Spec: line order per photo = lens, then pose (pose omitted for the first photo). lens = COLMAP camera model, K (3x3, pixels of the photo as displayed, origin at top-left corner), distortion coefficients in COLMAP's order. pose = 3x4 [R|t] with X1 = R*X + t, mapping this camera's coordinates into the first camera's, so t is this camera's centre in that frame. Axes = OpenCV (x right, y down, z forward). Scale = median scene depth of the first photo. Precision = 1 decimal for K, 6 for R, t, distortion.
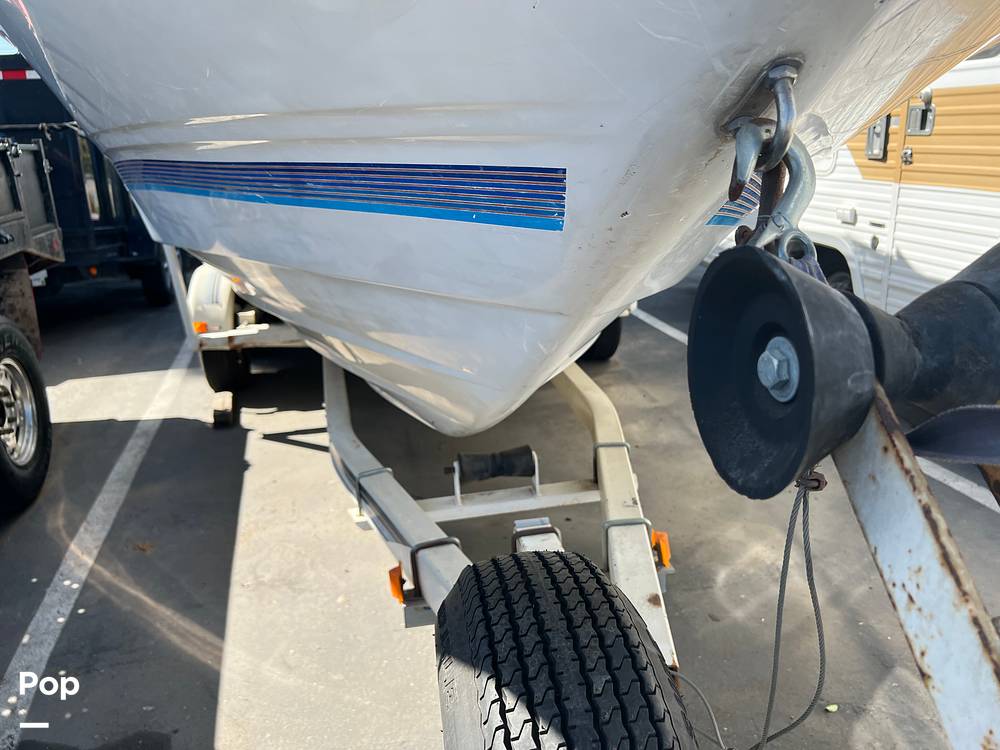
lens RADIAL K [[750.1, 0, 500.0], [0, 750.1, 375.0], [0, 0, 1]] dist [0.054014, -0.059261]
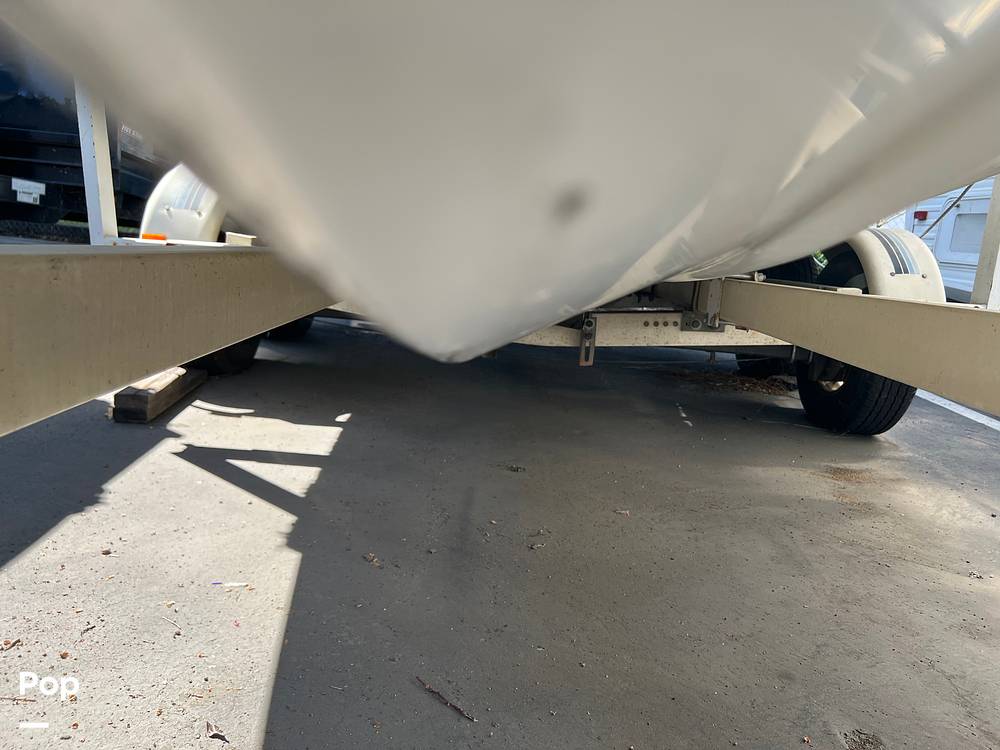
lens RADIAL K [[750.1, 0, 500.0], [0, 750.1, 375.0], [0, 0, 1]] dist [0.054014, -0.059261]
pose [[0.975854, 0.160903, -0.147711, -0.054573], [-0.176511, 0.979267, -0.099396, 0.046534], [0.128656, 0.123068, 0.984023, 0.539780]]
